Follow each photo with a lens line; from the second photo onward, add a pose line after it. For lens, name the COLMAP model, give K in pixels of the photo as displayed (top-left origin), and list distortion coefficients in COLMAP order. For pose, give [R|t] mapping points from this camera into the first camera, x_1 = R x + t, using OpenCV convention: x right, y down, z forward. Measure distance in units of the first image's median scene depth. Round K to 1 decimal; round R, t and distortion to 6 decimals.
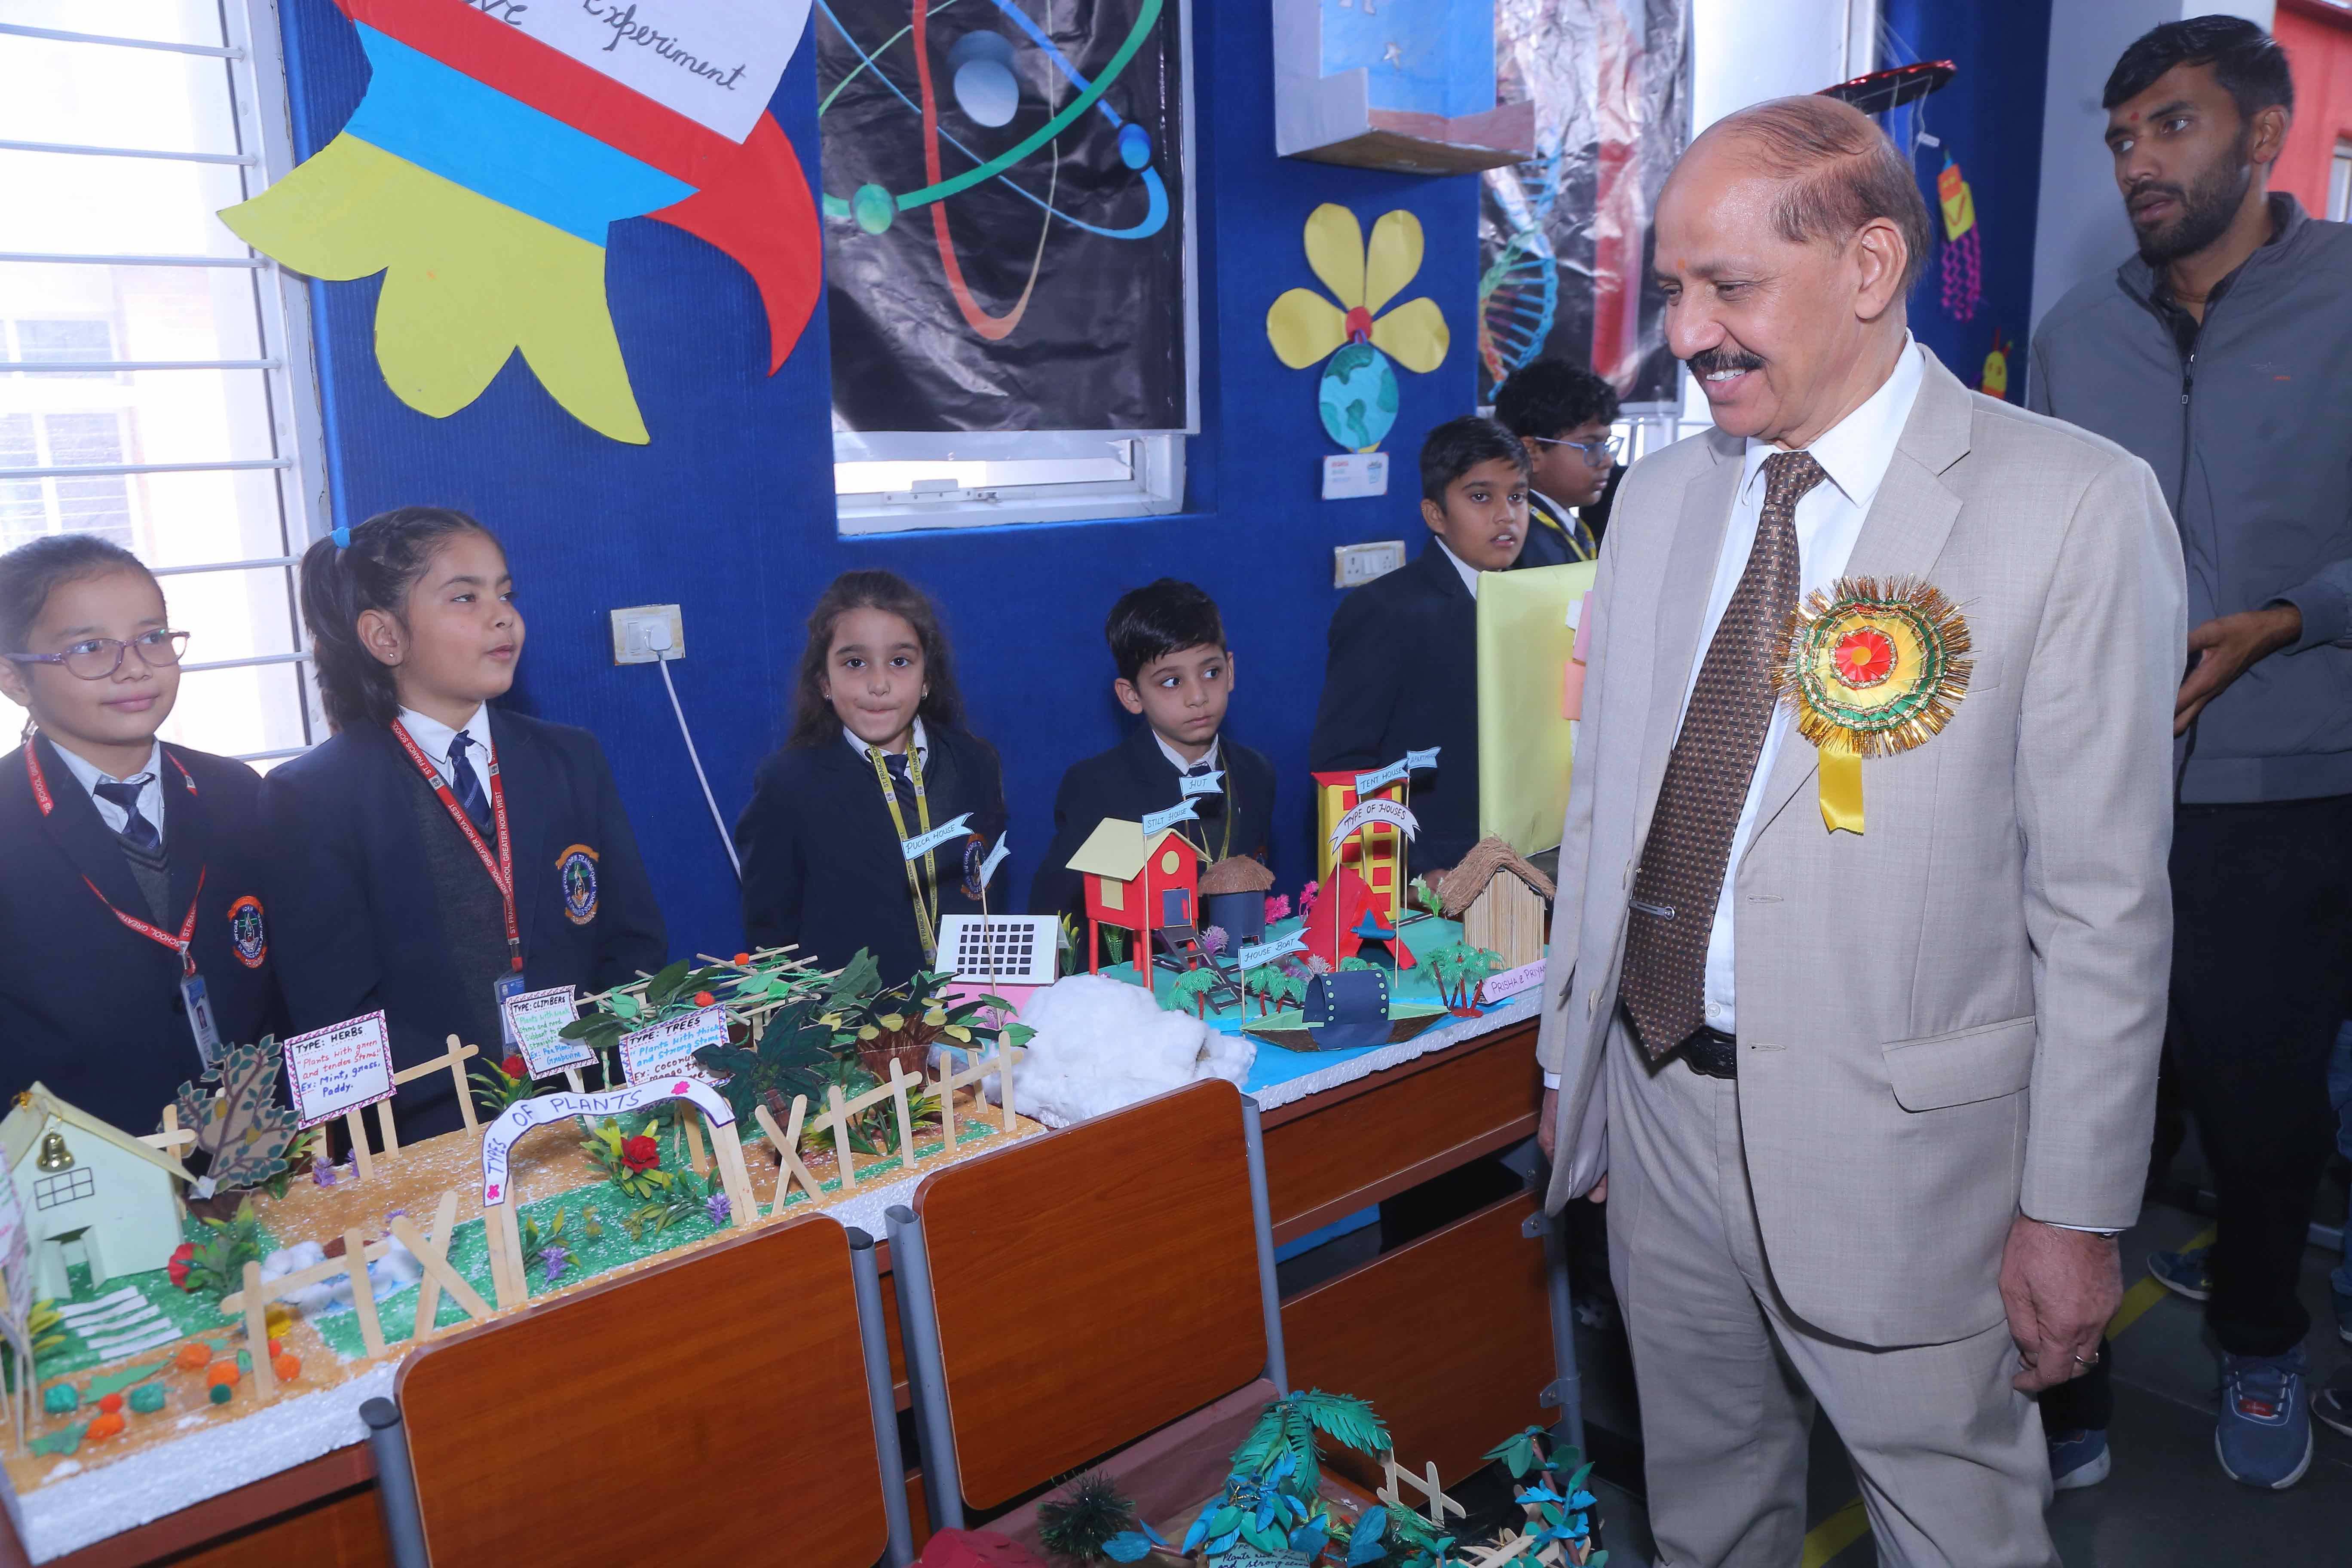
lens RADIAL K [[1777.2, 0, 1176.0], [0, 1777.2, 784.0], [0, 0, 1]] dist [-0.101845, 0.089389]
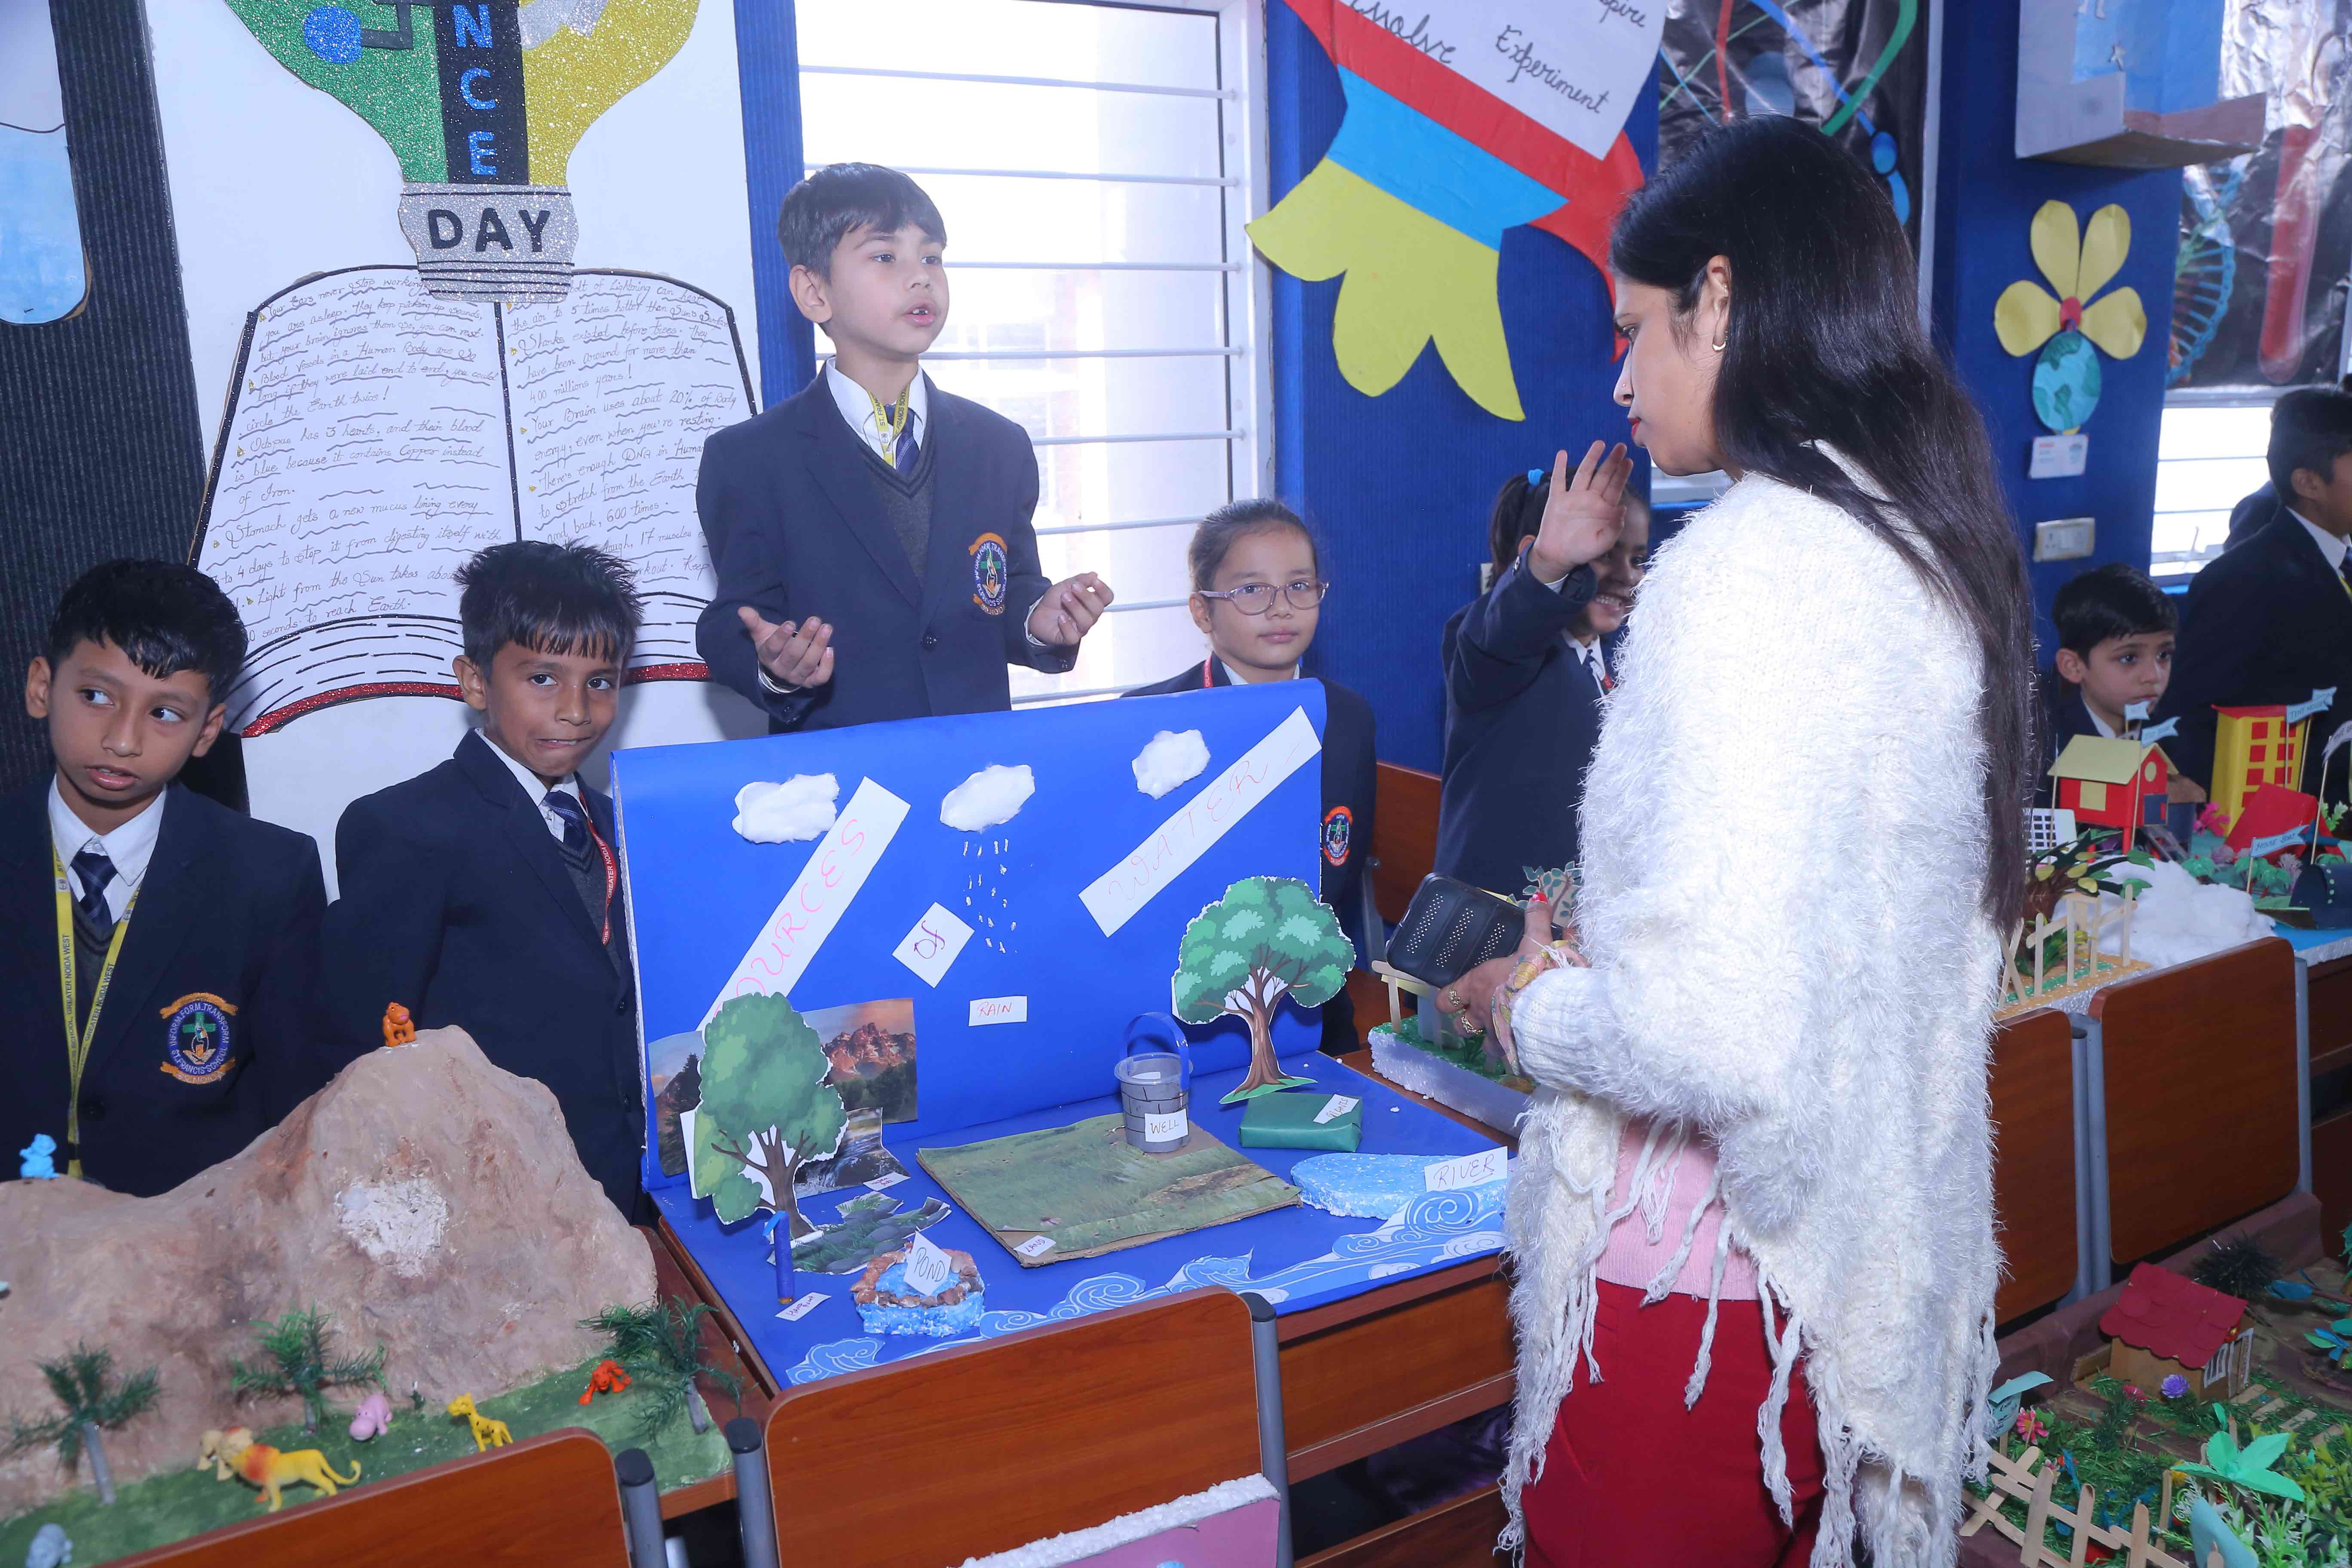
lens RADIAL K [[1777.2, 0, 1176.0], [0, 1777.2, 784.0], [0, 0, 1]] dist [-0.101845, 0.089389]
pose [[0.979957, 0.031254, -0.196740, -0.211855], [-0.030411, 0.999511, 0.007304, 0.032735], [0.196872, -0.001174, 0.980428, -0.136062]]
